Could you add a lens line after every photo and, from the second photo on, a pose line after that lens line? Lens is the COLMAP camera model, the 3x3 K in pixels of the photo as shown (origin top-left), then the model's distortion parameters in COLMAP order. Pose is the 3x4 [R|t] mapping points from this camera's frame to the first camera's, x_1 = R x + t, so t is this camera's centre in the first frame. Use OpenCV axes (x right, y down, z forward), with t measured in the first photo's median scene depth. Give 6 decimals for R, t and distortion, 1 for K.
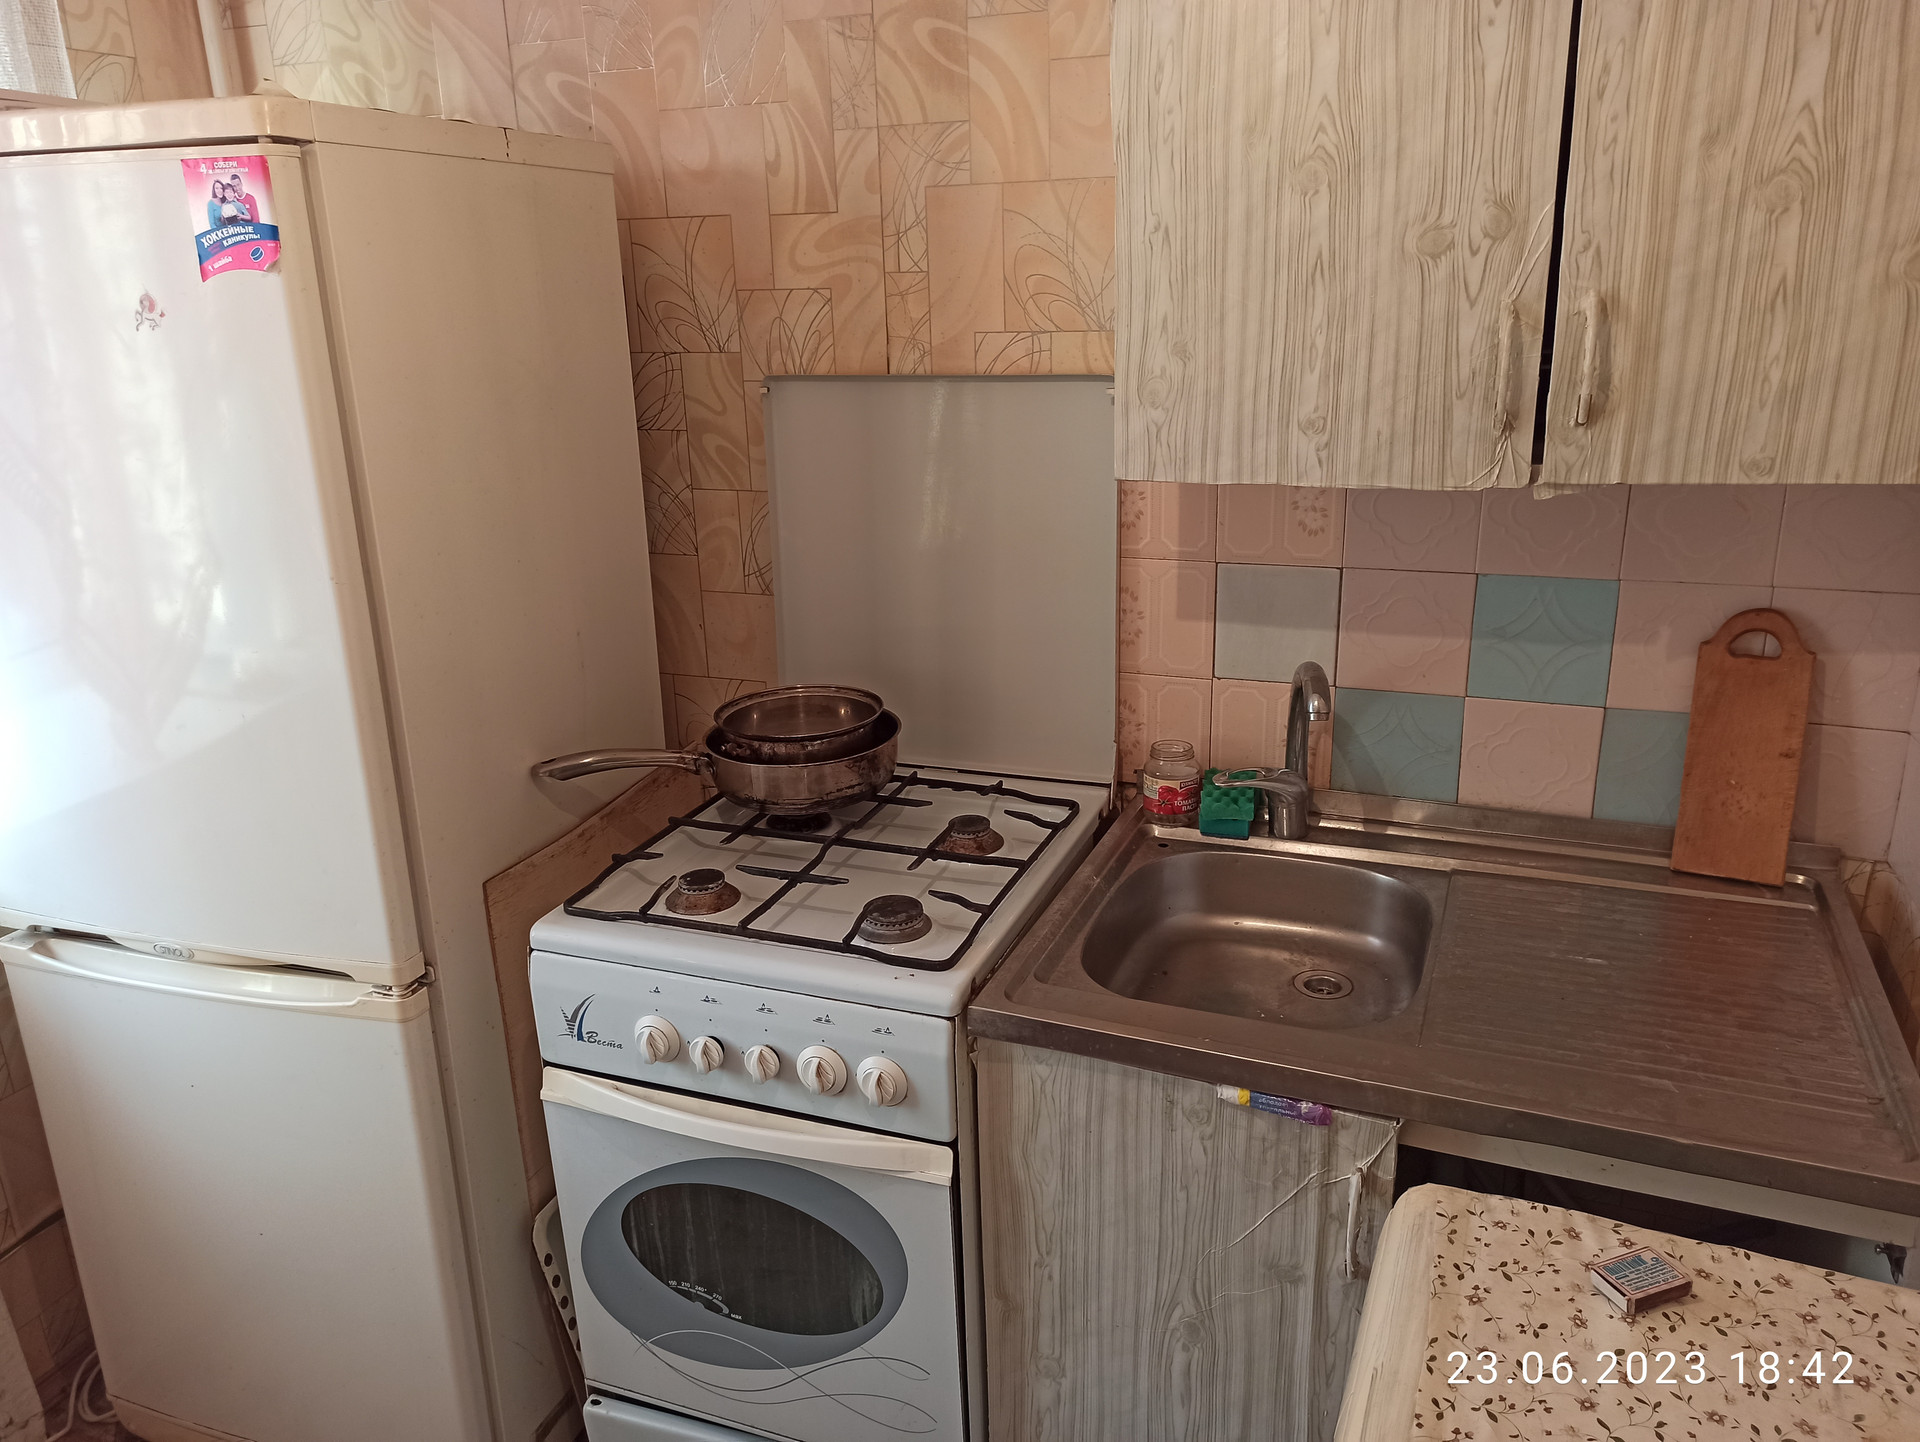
lens RADIAL K [[1404.9, 0, 949.8], [0, 1404.9, 711.5], [0, 0, 1]] dist [0.057378, -0.053227]
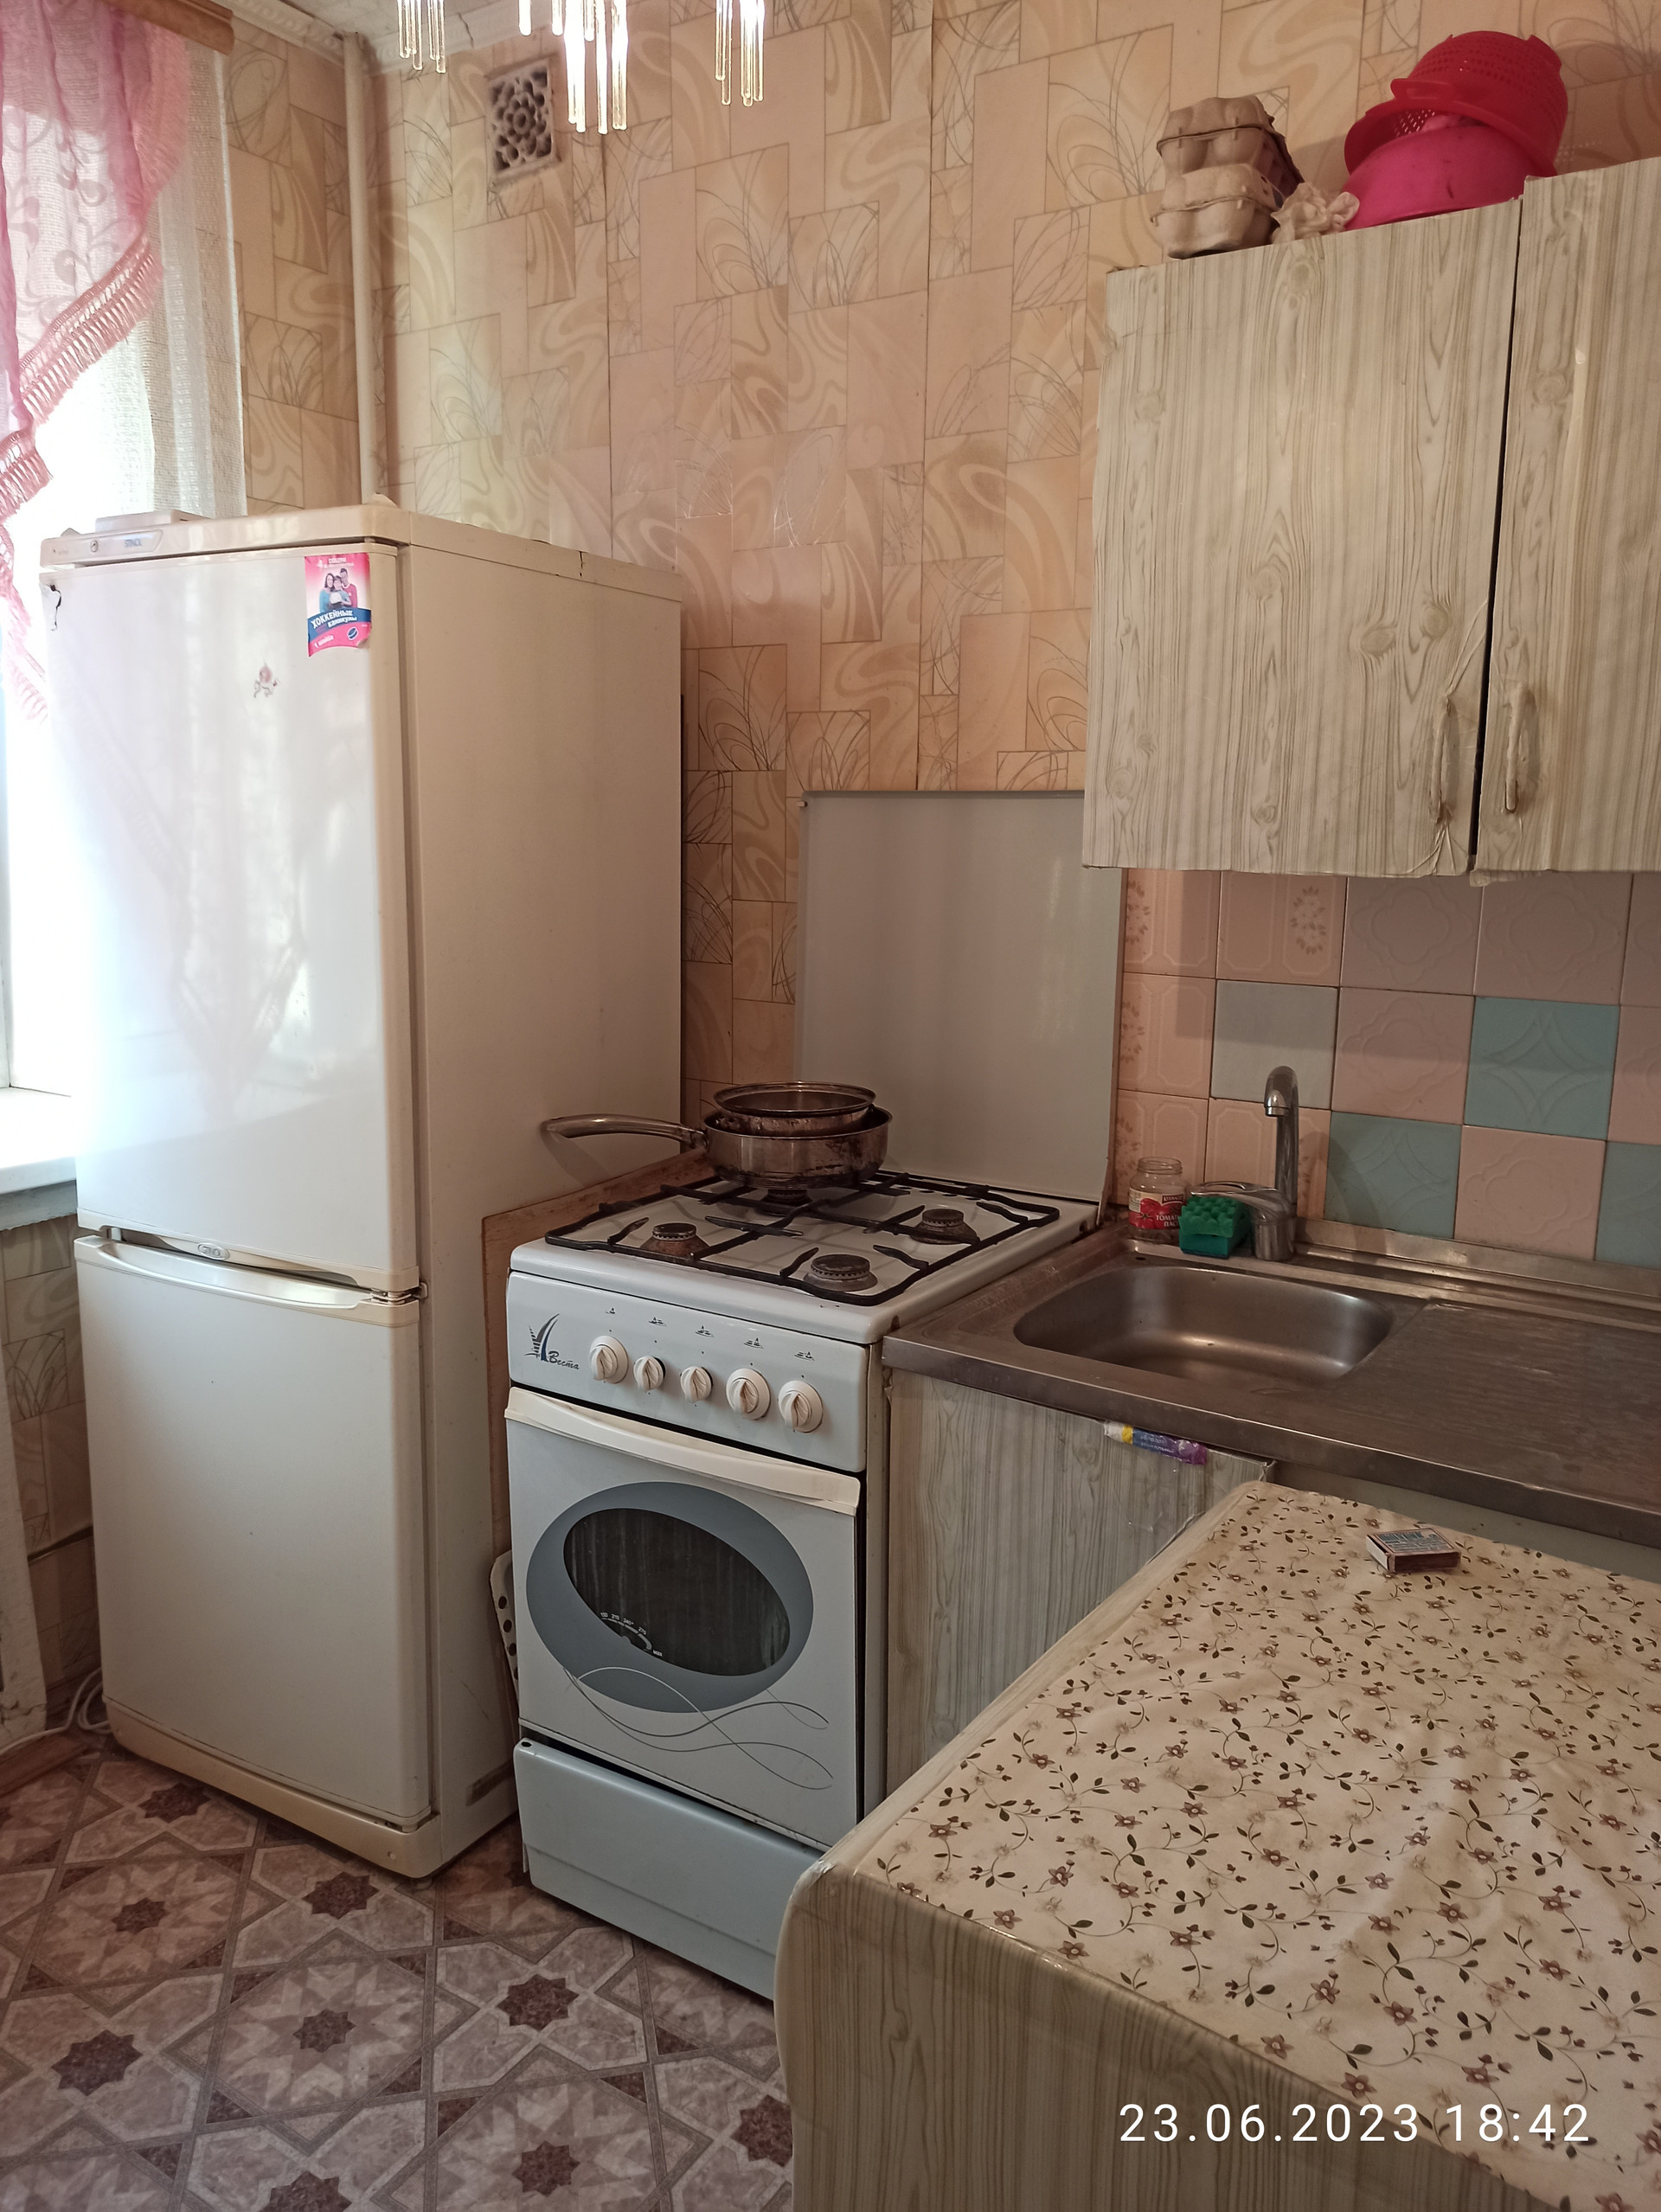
lens RADIAL K [[1618.6, 0, 828.2], [0, 1618.6, 1103.0], [0, 0, 1]] dist [0.057378, -0.053227]
pose [[0.978267, 0.075911, -0.192954, 0.162577], [-0.099385, 0.988377, -0.115034, 0.152769], [0.181979, 0.131711, 0.974441, -0.172445]]
